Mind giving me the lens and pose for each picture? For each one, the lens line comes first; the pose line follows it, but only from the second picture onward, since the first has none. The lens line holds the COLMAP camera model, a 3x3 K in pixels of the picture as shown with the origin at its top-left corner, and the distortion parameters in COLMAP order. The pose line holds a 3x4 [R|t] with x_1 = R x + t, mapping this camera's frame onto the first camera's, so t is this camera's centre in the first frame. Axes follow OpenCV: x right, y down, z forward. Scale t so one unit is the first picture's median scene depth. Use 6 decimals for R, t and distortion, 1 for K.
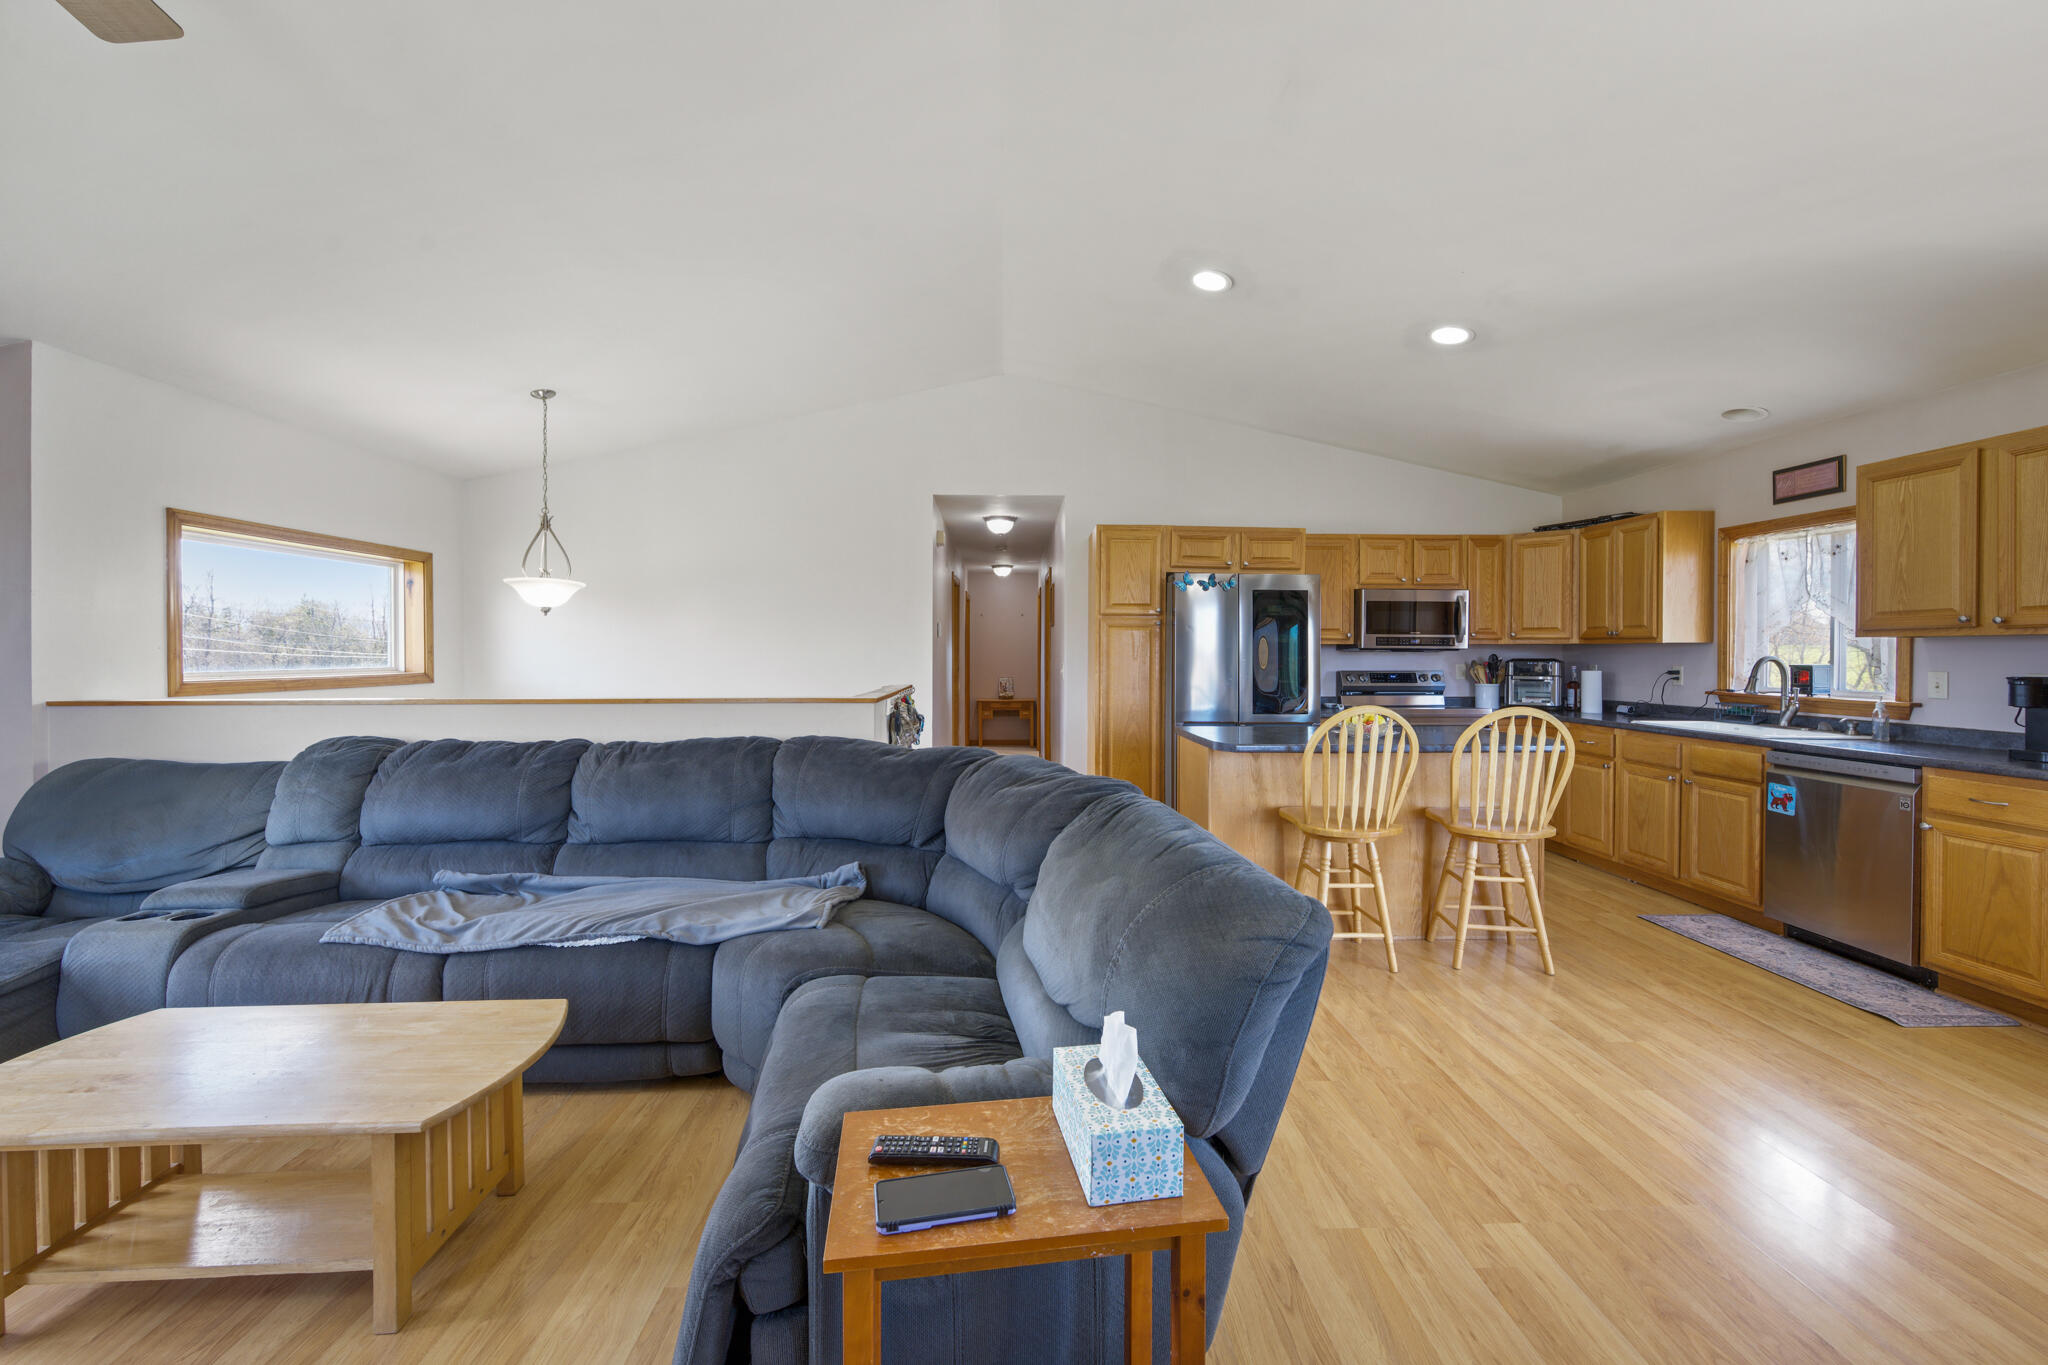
lens RADIAL K [[814.2, 0, 1024.8], [0, 814.2, 657.1], [0, 0, 1]] dist [-0.001038, 0.000335]
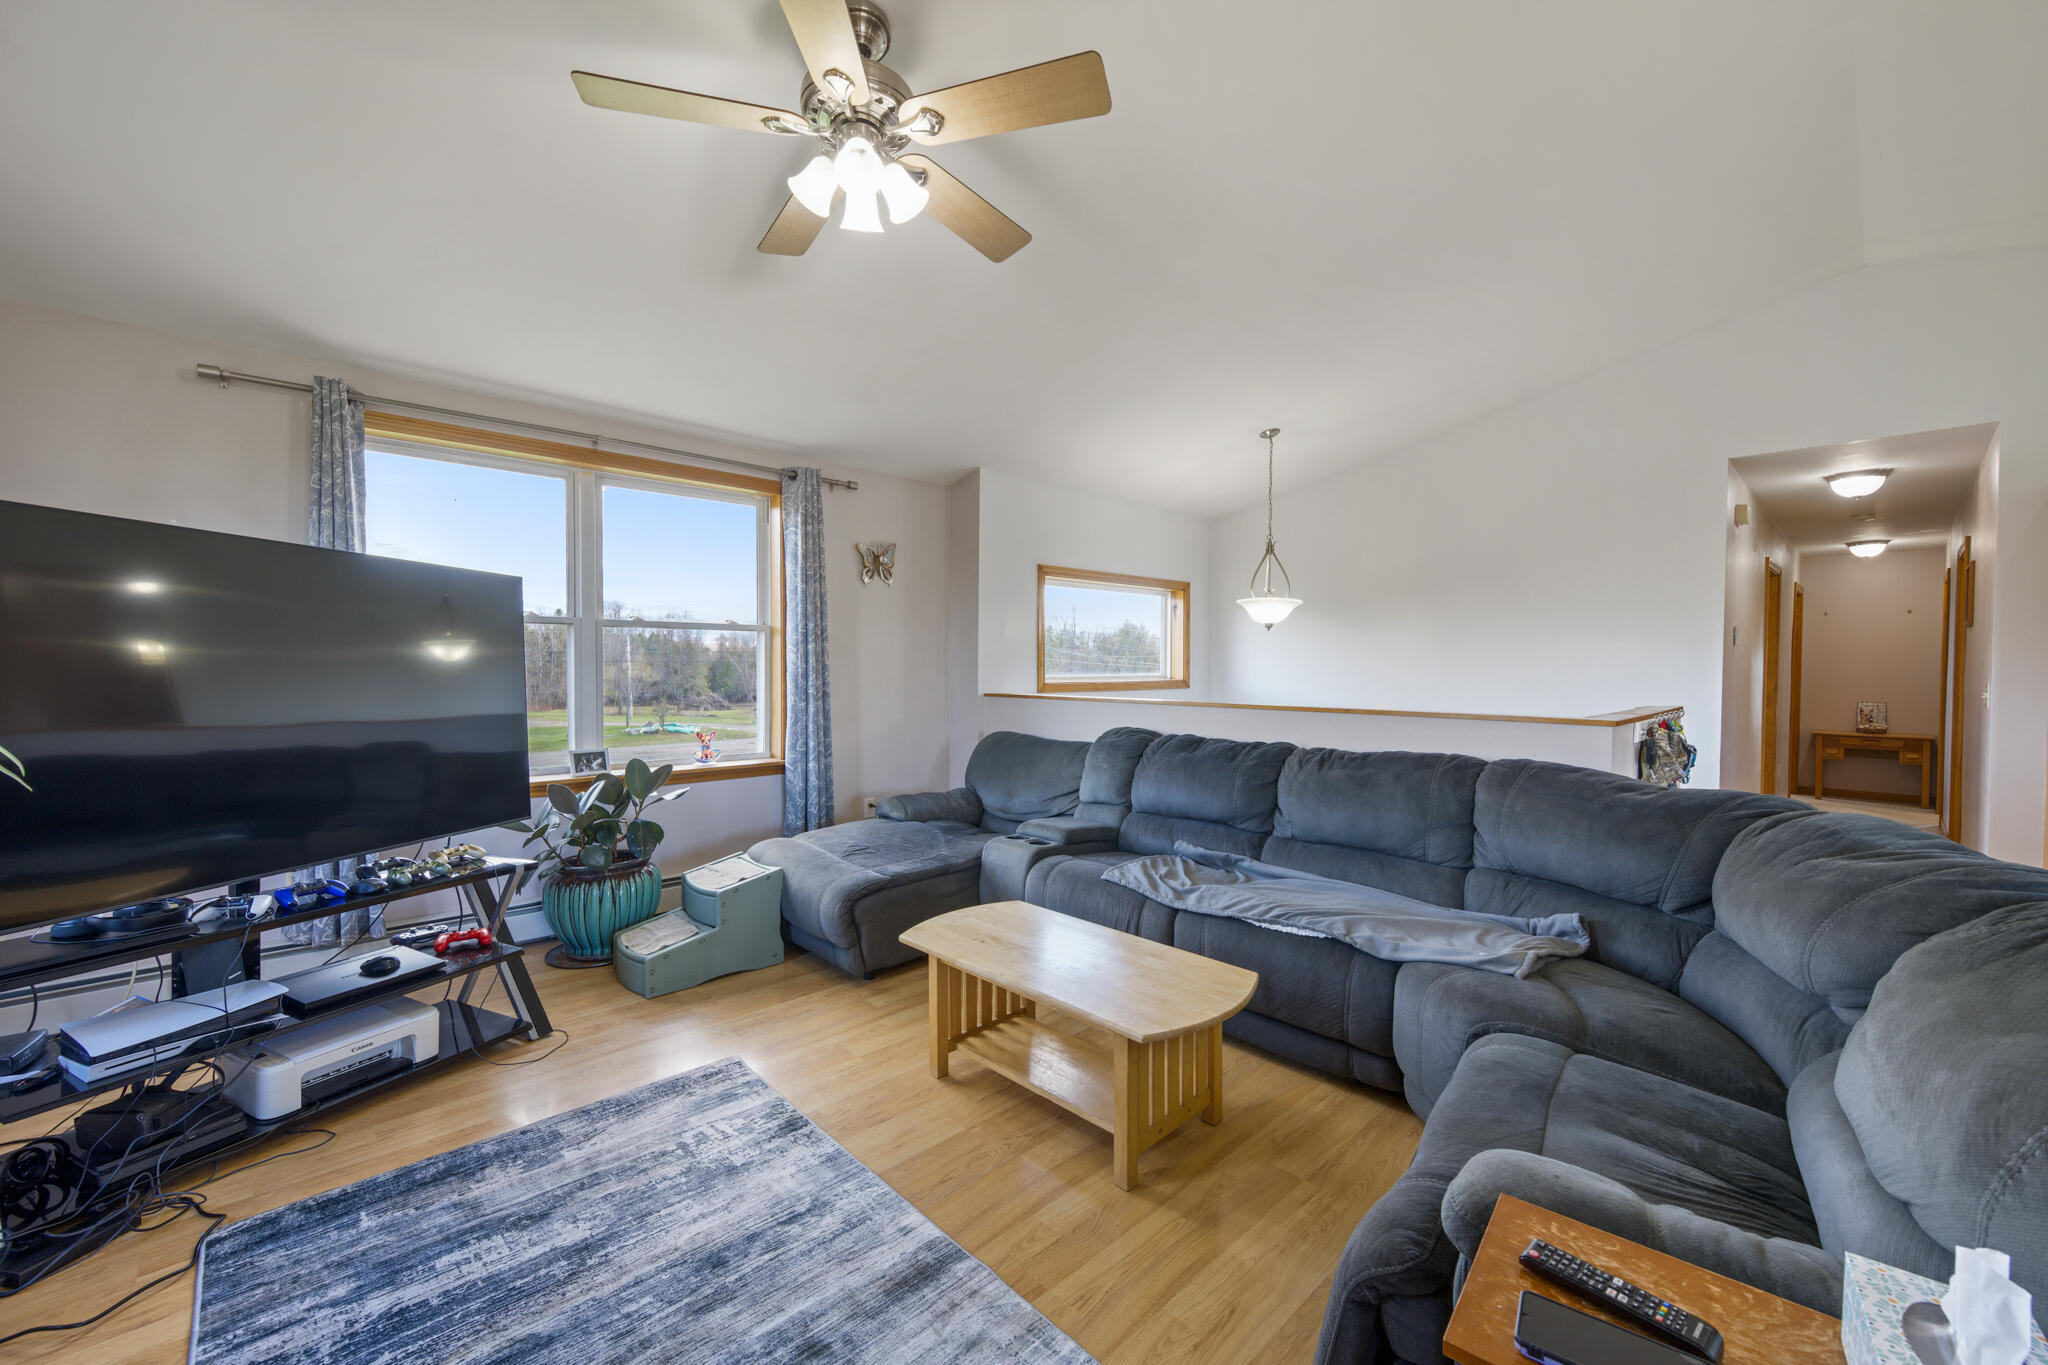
lens RADIAL K [[803.5, 0, 1029.5], [0, 803.5, 679.5], [0, 0, 1]] dist [-0.000885, 0.000619]
pose [[0.666751, 0.018658, -0.745047, 0.030313], [-0.008746, 0.999814, 0.017210, -0.000300], [0.745230, -0.004959, 0.666789, 0.021730]]
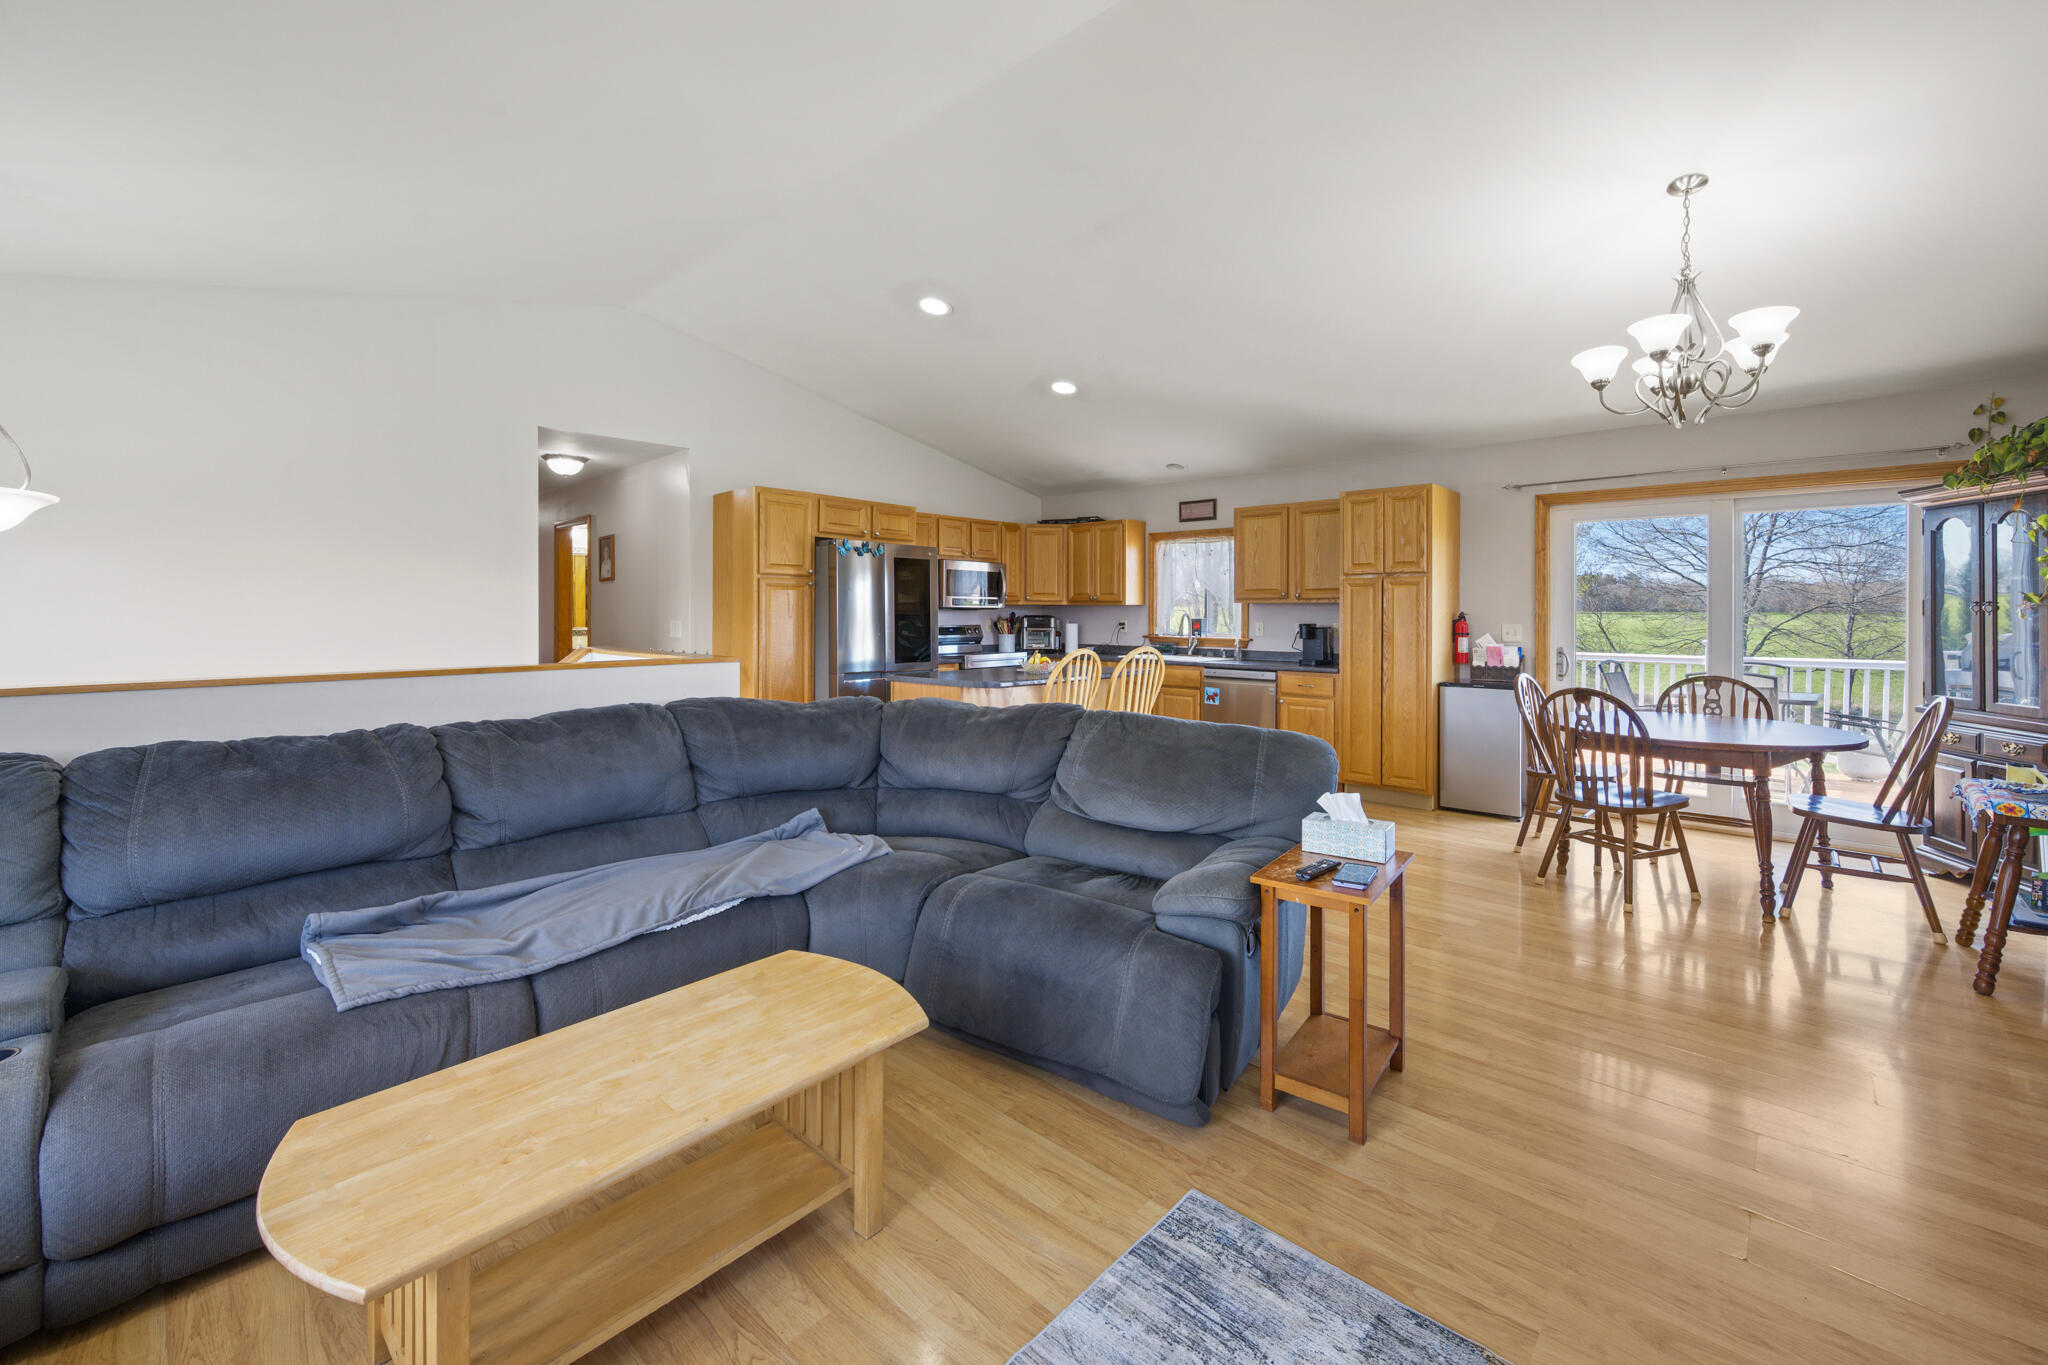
lens RADIAL K [[840.6, 0, 1028.0], [0, 840.6, 605.6], [0, 0, 1]] dist [-0.000448, 0.000047]
pose [[0.700529, 0.005881, 0.713599, -0.773504], [0.001635, 0.999950, -0.009845, -0.001325], [-0.713622, 0.008063, 0.700485, 0.029663]]
